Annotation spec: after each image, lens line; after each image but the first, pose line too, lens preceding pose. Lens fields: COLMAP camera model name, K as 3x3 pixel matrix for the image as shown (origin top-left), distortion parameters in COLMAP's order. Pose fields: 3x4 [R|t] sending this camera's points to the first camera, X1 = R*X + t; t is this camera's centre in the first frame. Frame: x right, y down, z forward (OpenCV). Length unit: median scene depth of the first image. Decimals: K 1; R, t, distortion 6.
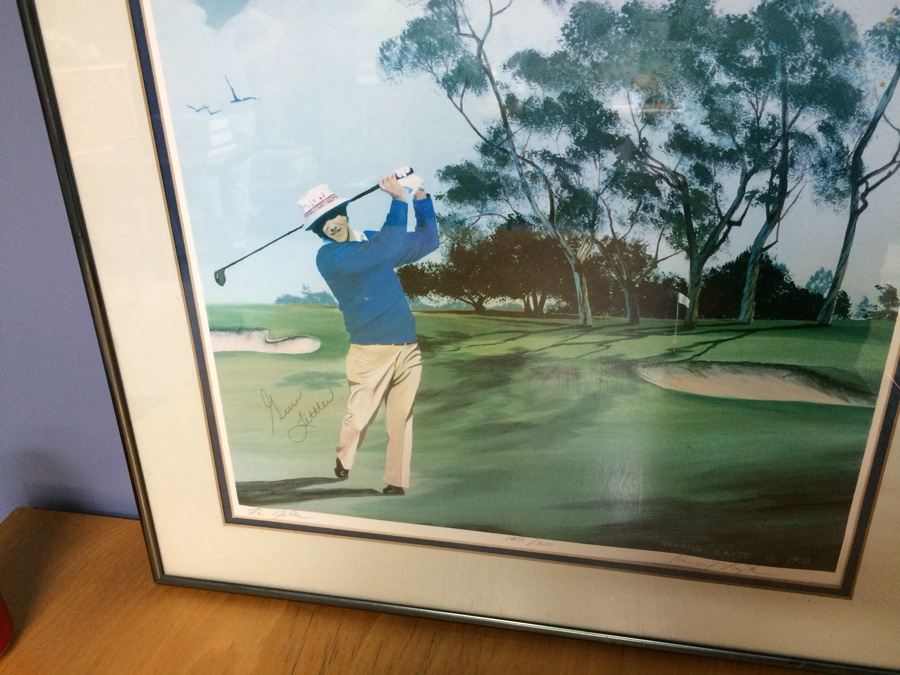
lens RADIAL K [[752.5, 0, 450.0], [0, 752.5, 337.5], [0, 0, 1]] dist [0.073684, -0.102391]
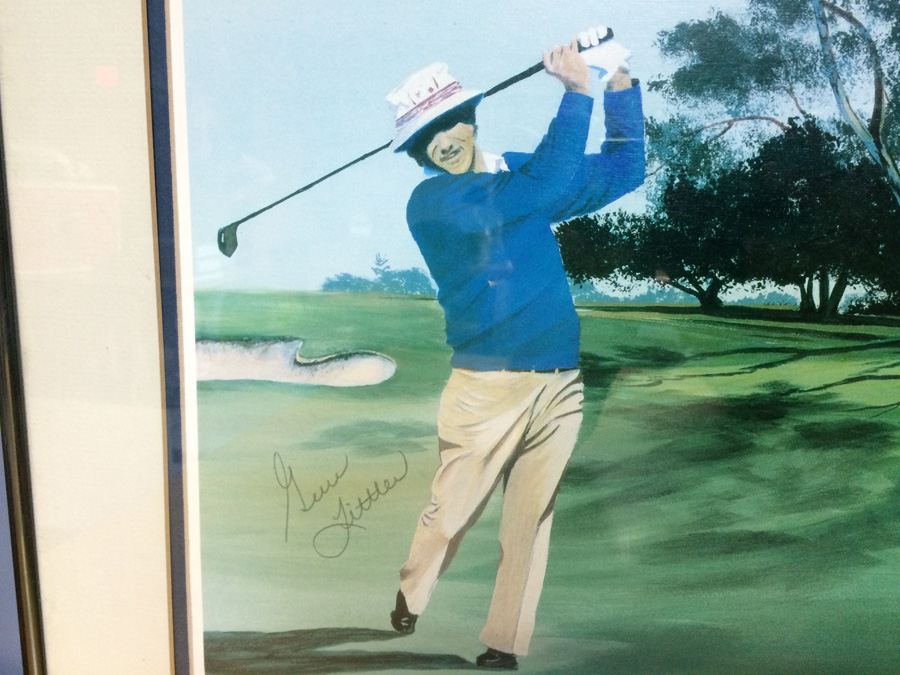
lens RADIAL K [[752.5, 0, 450.0], [0, 752.5, 337.5], [0, 0, 1]] dist [0.073684, -0.102391]
pose [[0.997808, 0.057406, 0.032930, -0.160604], [-0.049121, 0.975862, -0.212792, 0.108496], [-0.044351, 0.210708, 0.976542, 0.481139]]
